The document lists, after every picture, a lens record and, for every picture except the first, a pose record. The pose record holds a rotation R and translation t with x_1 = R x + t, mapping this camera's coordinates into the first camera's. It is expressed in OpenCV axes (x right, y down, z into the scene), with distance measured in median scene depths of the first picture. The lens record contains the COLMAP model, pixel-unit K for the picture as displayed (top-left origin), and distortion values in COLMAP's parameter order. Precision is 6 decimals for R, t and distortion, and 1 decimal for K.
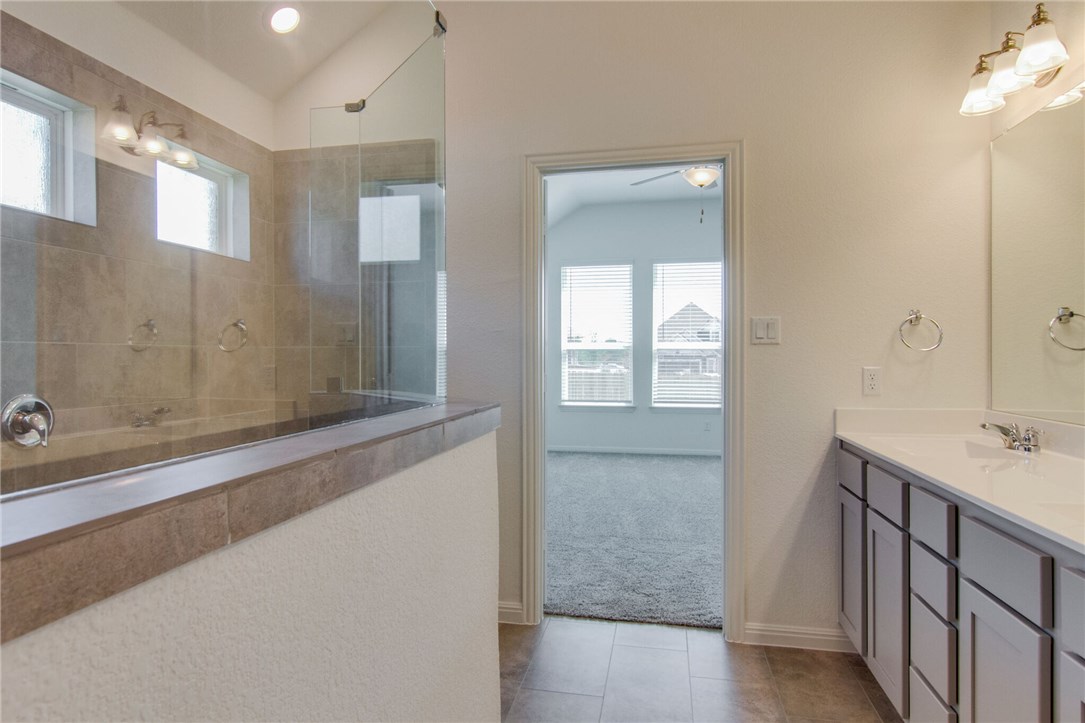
lens RADIAL K [[665.1, 0, 542.5], [0, 665.1, 361.5], [0, 0, 1]] dist [0.002135, 0.000170]
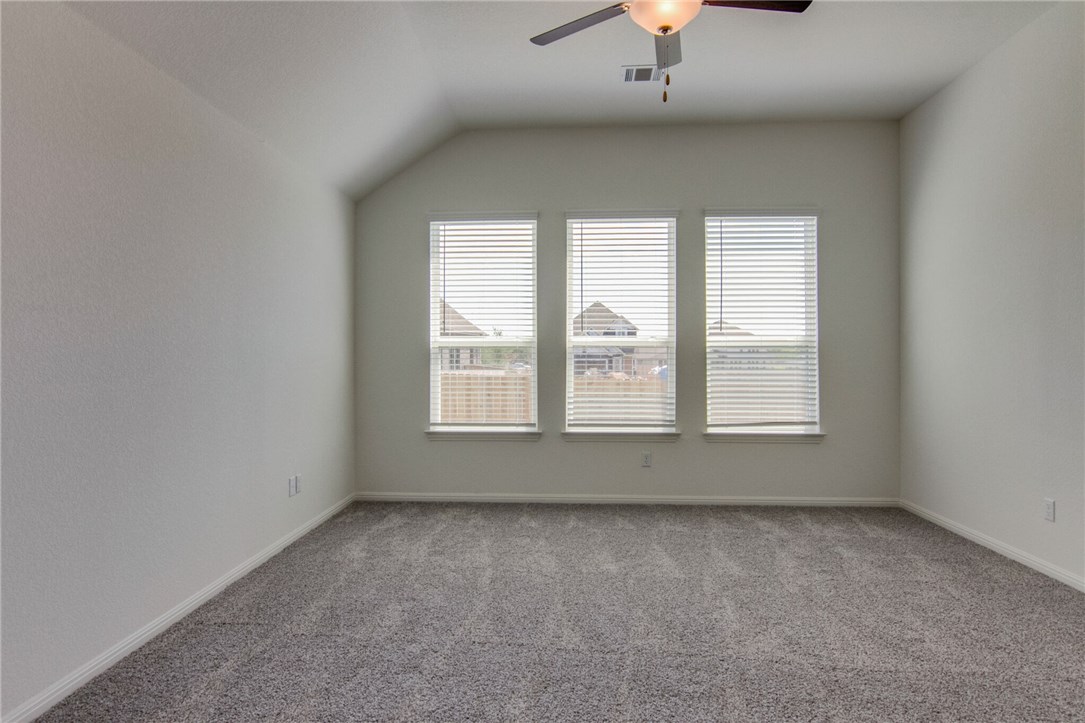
lens RADIAL K [[703.9, 0, 543.5], [0, 703.9, 338.7], [0, 0, 1]] dist [0.001666, 0.000255]
pose [[0.990441, 0.002309, 0.137914, 0.044280], [0.001875, 0.999542, -0.030205, -0.004459], [-0.137921, 0.030175, 0.989983, 0.298698]]
